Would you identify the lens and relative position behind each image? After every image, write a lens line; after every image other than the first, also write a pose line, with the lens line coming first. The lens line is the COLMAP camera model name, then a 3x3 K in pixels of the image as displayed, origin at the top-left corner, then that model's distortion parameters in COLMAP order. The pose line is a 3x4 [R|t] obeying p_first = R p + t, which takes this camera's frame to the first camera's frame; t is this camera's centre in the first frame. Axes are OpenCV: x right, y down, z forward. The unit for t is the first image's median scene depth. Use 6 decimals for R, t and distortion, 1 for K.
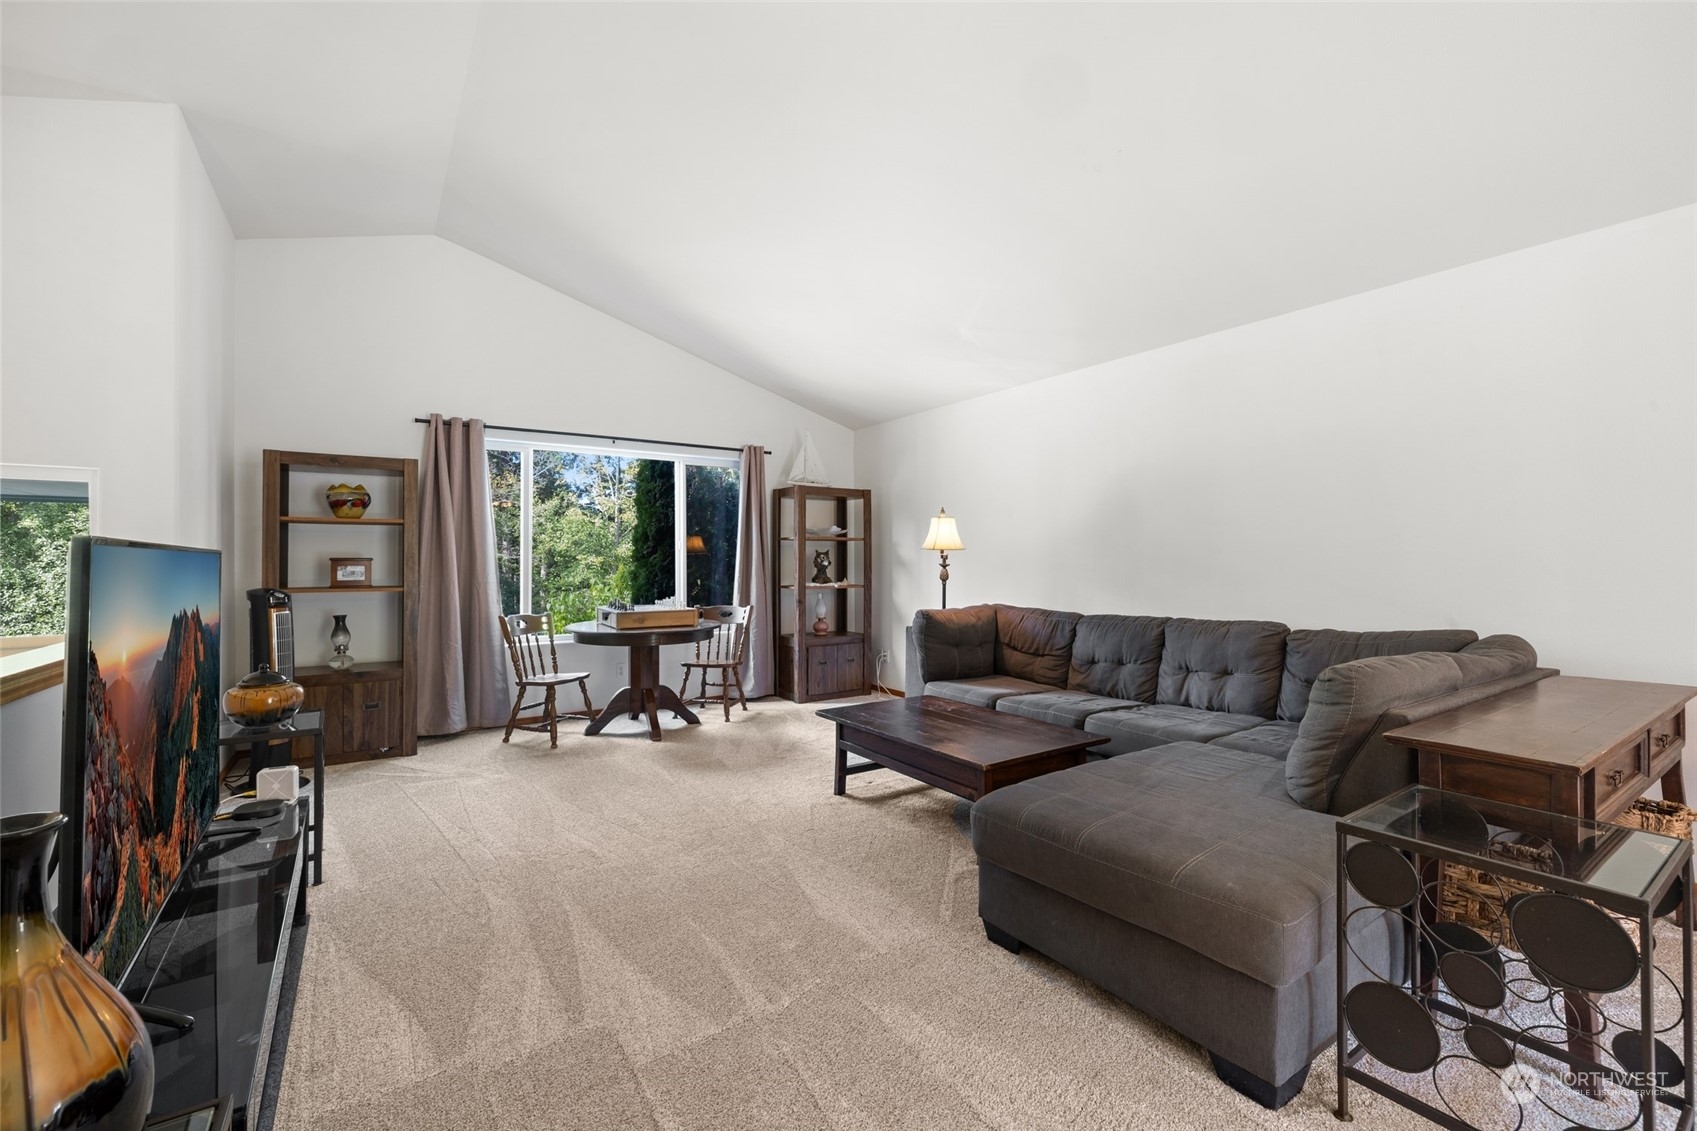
lens RADIAL K [[716.8, 0, 839.2], [0, 716.8, 560.8], [0, 0, 1]] dist [0.001804, 0.000317]
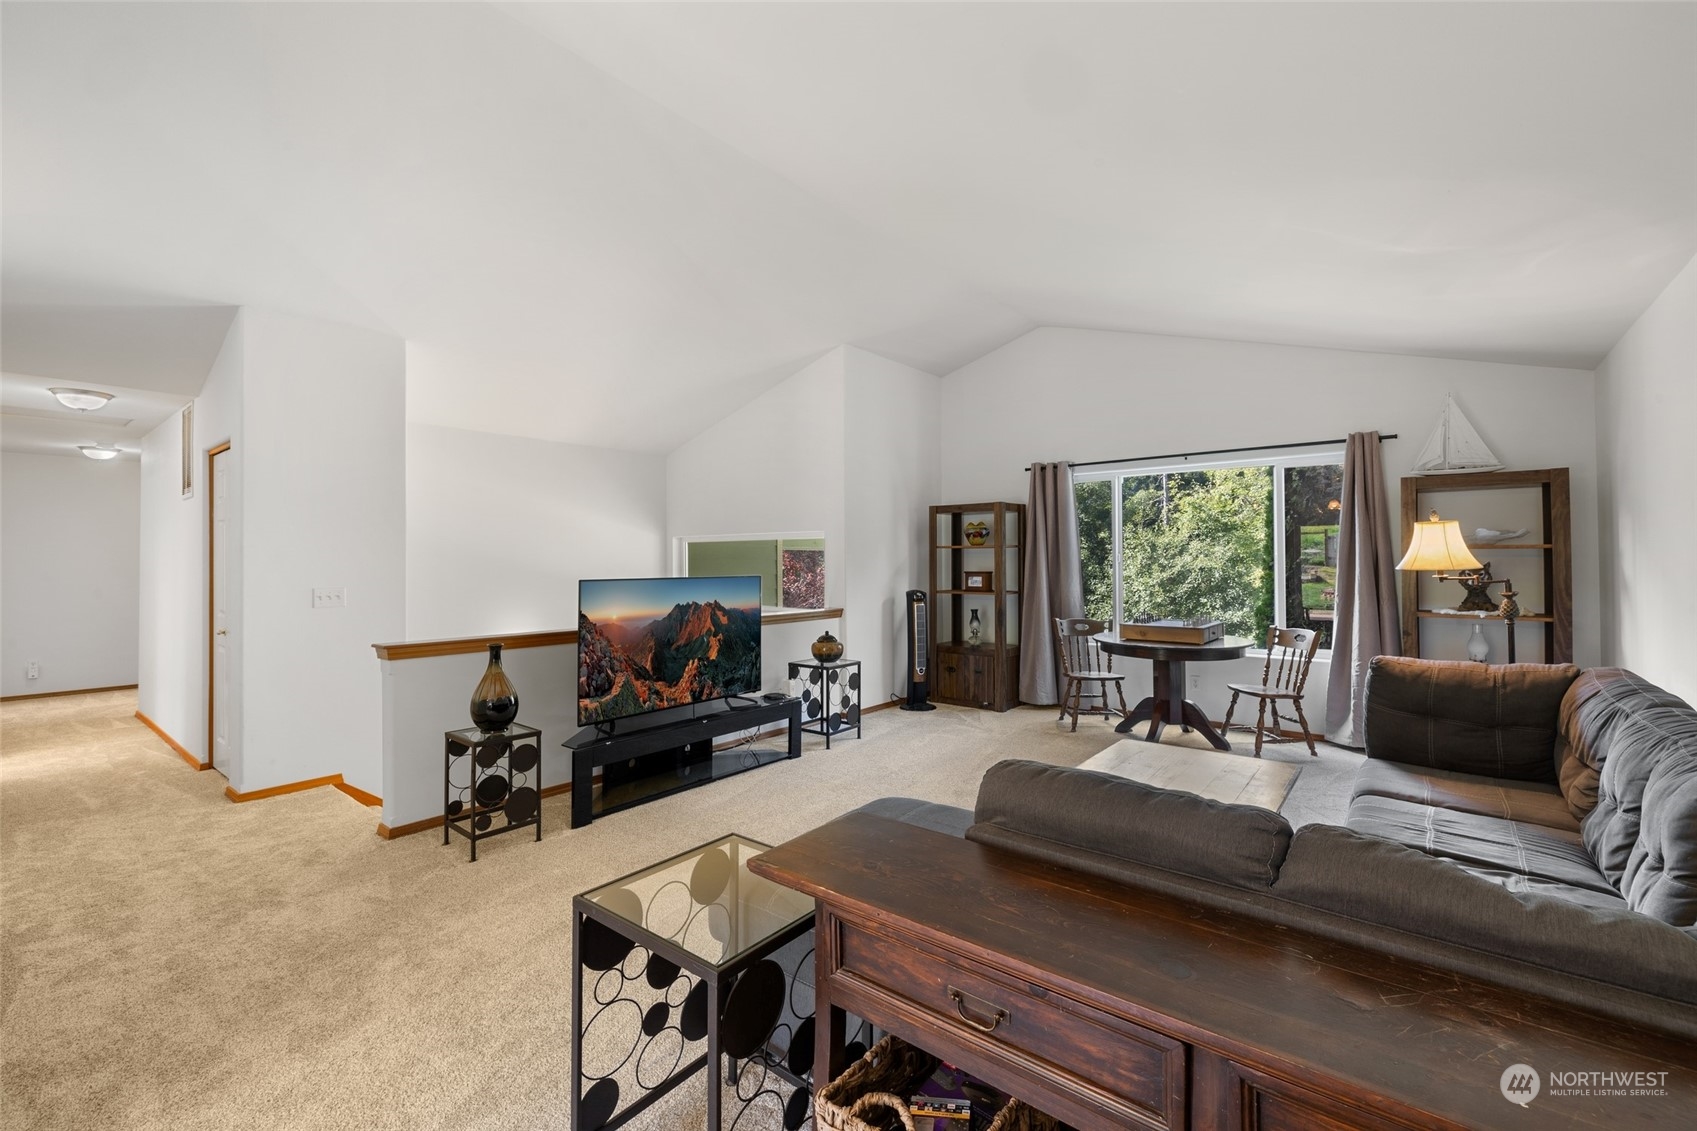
lens RADIAL K [[716.8, 0, 839.2], [0, 716.8, 560.8], [0, 0, 1]] dist [0.001804, 0.000317]
pose [[0.294665, 0.002732, -0.955597, 0.584624], [0.002470, 0.999990, 0.003621, -0.027989], [0.955598, -0.003428, 0.294655, 0.257292]]
